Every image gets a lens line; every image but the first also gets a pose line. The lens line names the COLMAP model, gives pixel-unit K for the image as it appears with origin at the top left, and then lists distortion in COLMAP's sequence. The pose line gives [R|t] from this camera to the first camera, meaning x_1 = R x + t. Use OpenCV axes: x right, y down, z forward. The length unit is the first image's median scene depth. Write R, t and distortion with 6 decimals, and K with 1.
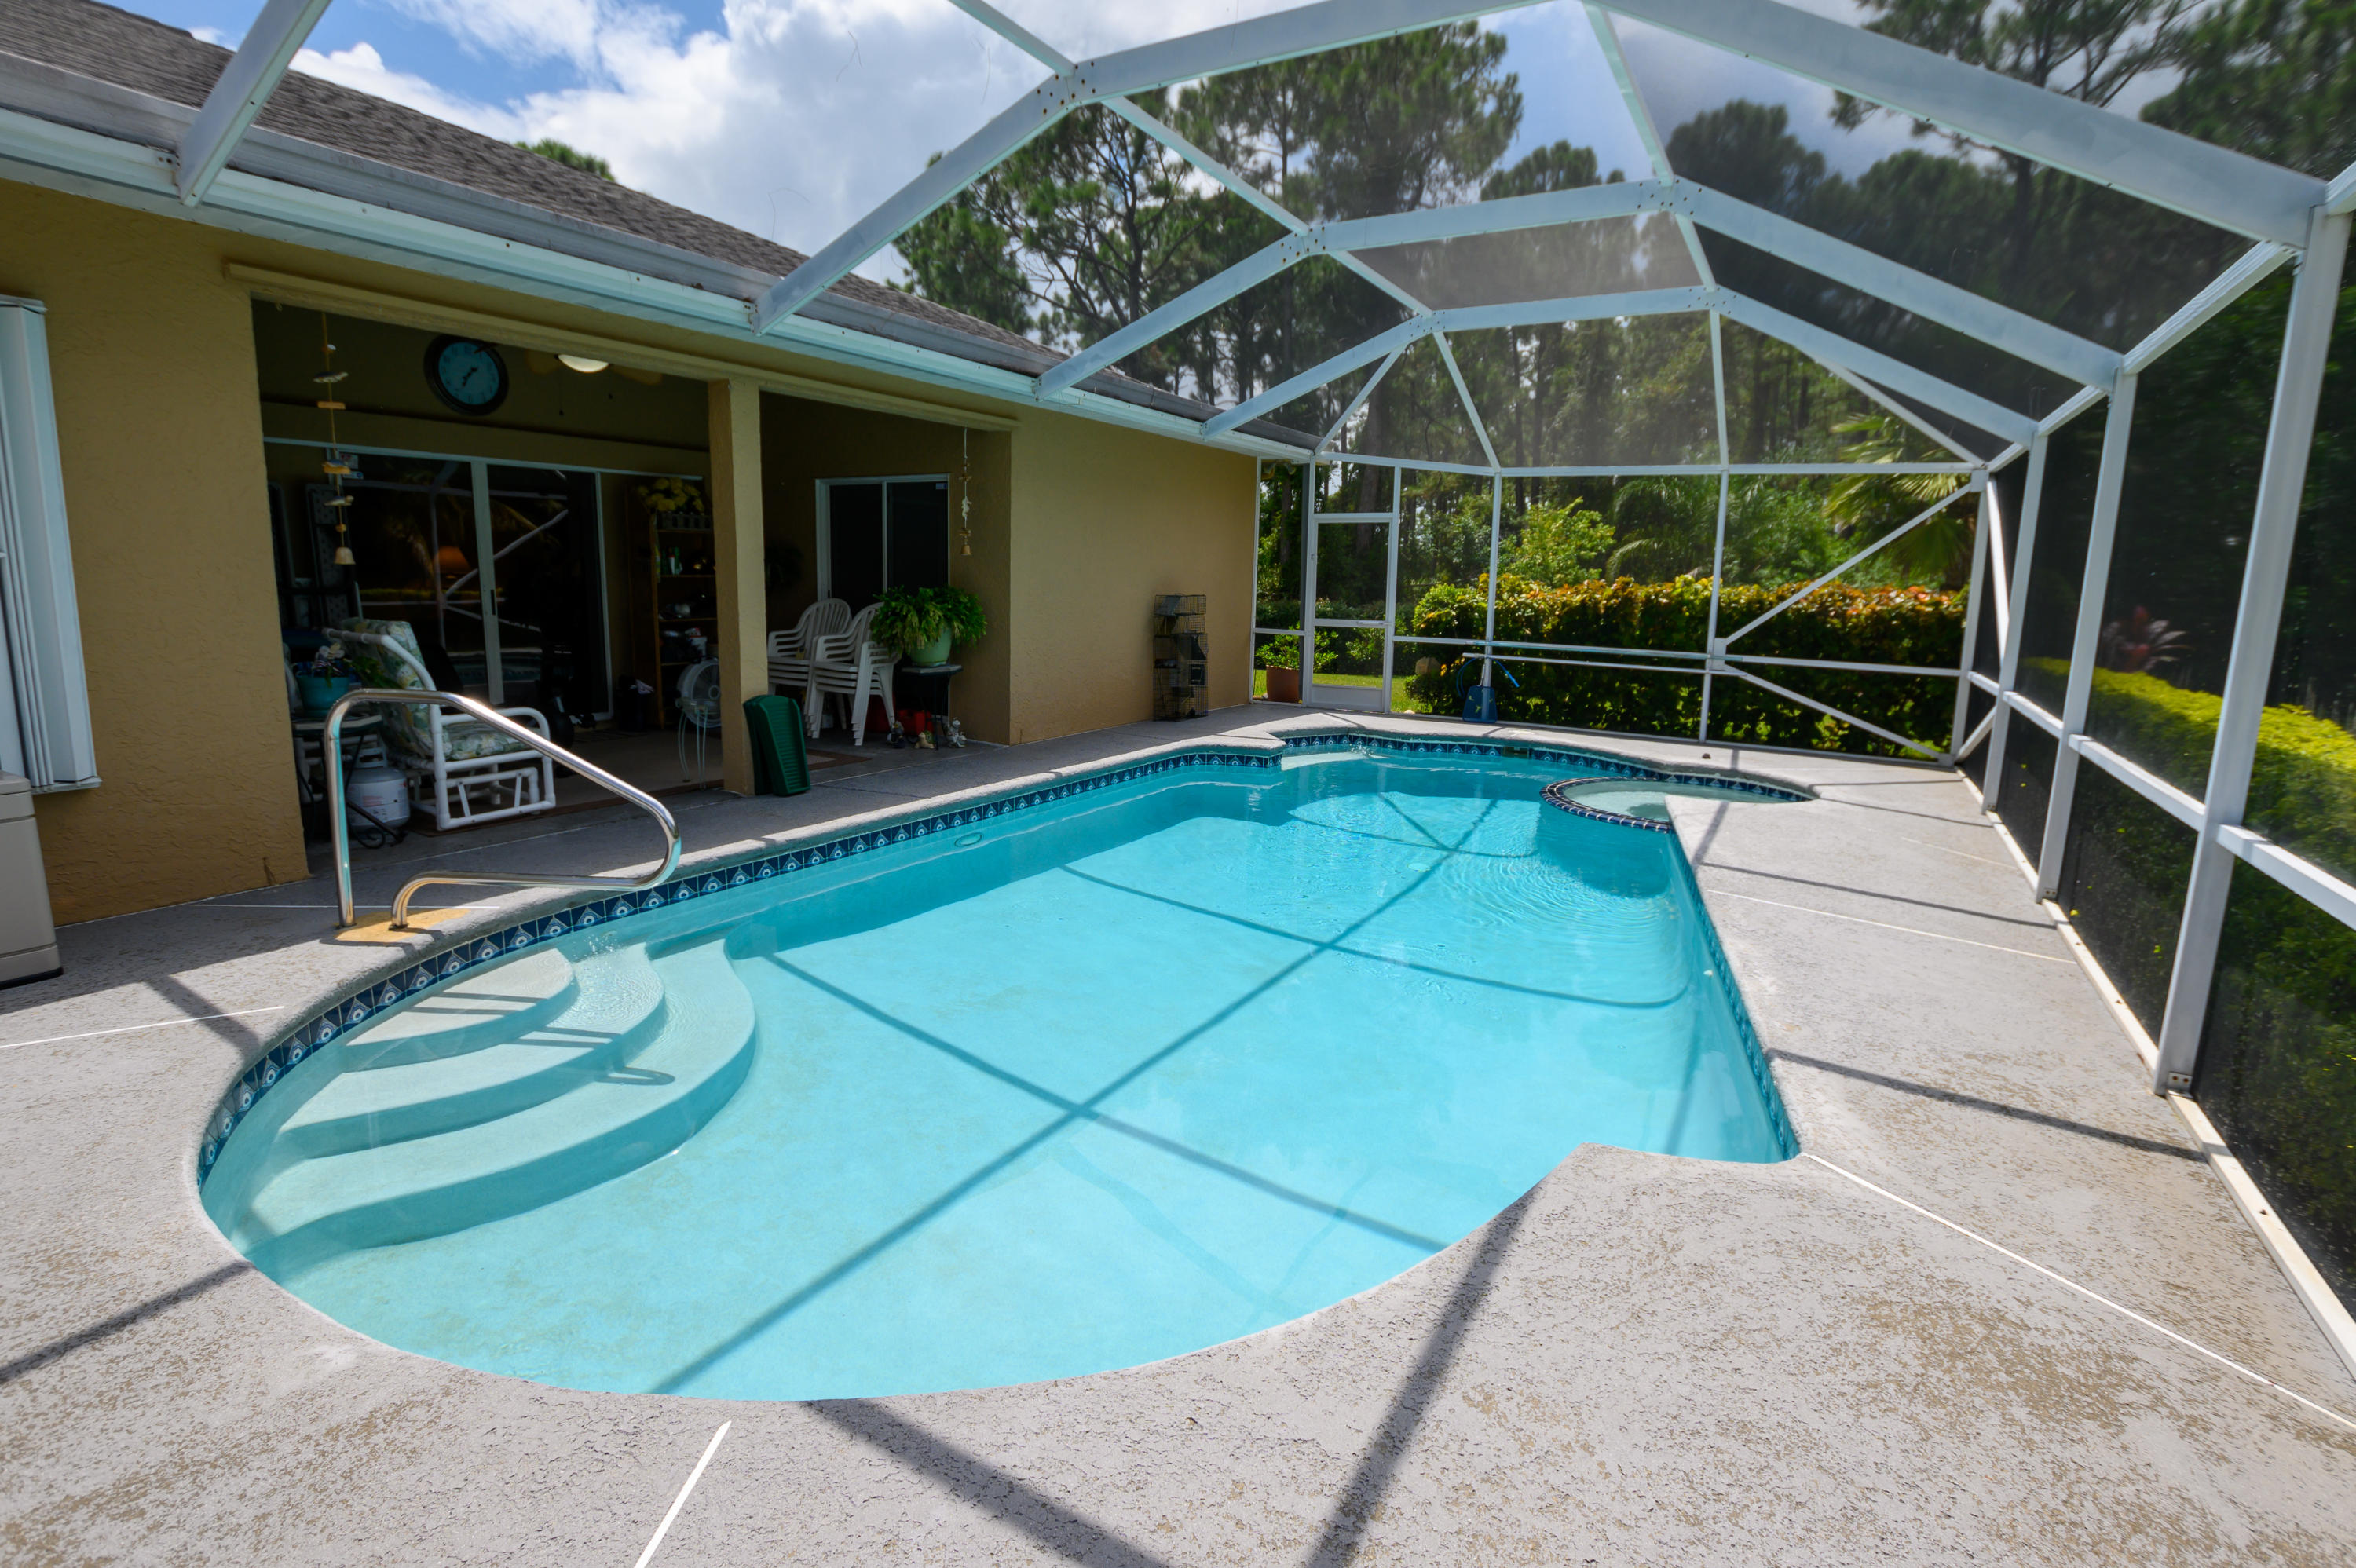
lens RADIAL K [[1102.7, 0, 1168.4], [0, 1102.7, 767.9], [0, 0, 1]] dist [-0.027535, 0.000257]
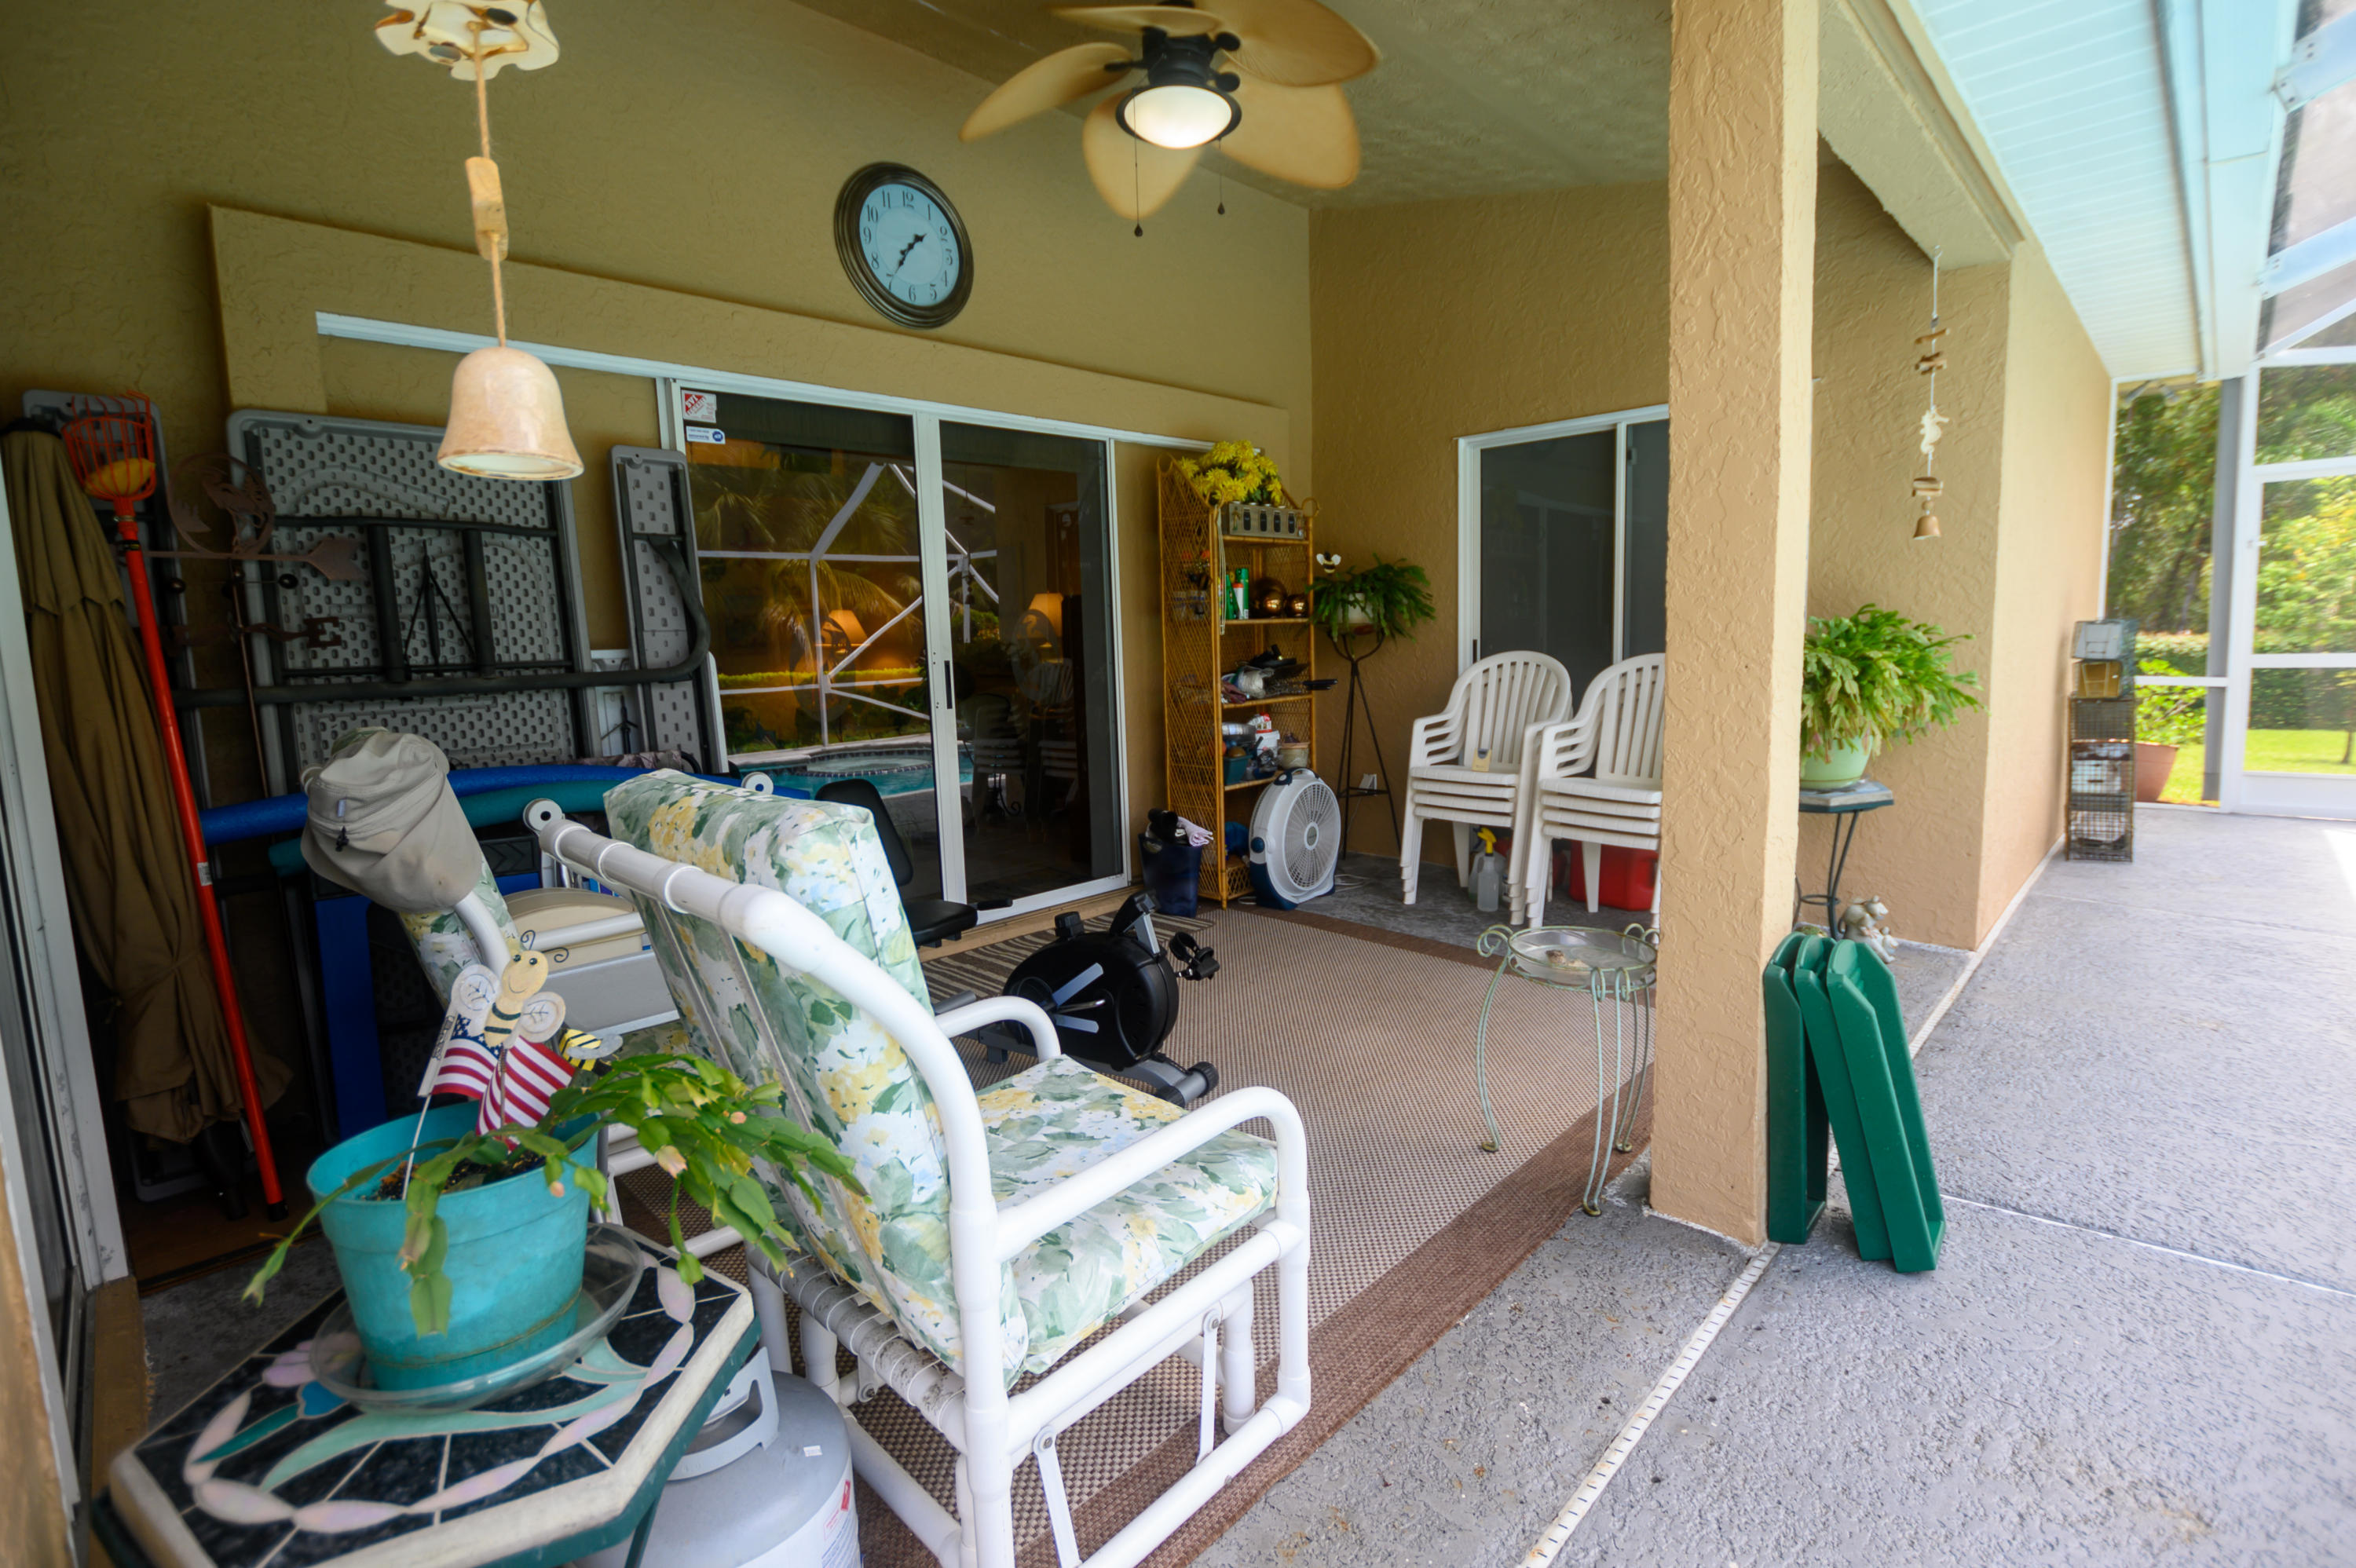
lens RADIAL K [[1102.7, 0, 1186.7], [0, 1102.7, 785.0], [0, 0, 1]] dist [-0.027535, 0.000257]
pose [[0.966873, -0.019772, -0.254490, -0.350927], [0.010427, 0.999223, -0.038016, -0.077213], [0.255044, 0.034103, 0.966328, 0.486564]]
